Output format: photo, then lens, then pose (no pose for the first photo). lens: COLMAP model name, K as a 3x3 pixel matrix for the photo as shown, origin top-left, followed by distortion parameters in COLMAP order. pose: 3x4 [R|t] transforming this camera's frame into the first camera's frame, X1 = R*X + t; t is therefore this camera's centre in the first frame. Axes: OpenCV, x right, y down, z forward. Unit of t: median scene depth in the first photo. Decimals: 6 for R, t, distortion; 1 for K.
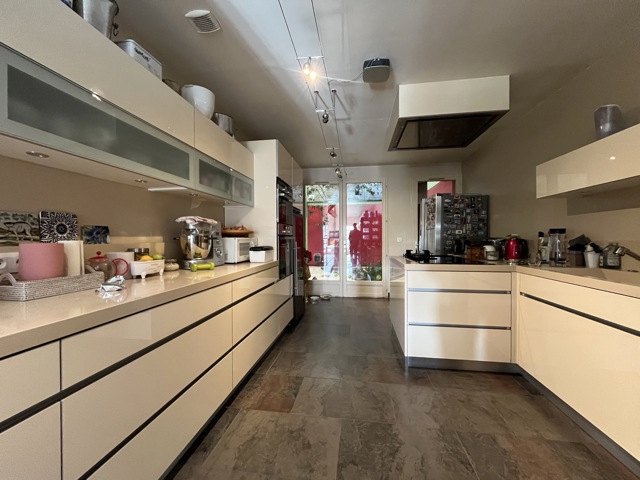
lens RADIAL K [[258.2, 0, 319.3], [0, 258.2, 240.1], [0, 0, 1]] dist [-0.010505, -0.000011]
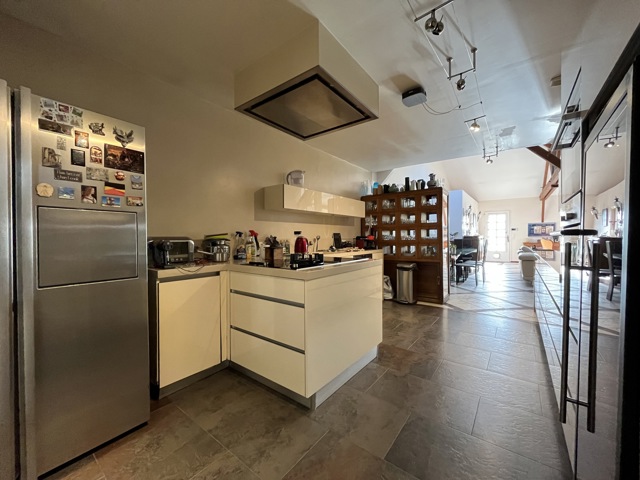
lens RADIAL K [[258.2, 0, 318.4], [0, 258.2, 240.8], [0, 0, 1]] dist [-0.010505, -0.000011]
pose [[-0.874308, -0.001699, 0.485369, 0.029769], [0.007138, 0.999841, 0.016358, -0.011107], [-0.485319, 0.017766, -0.874157, 2.057469]]
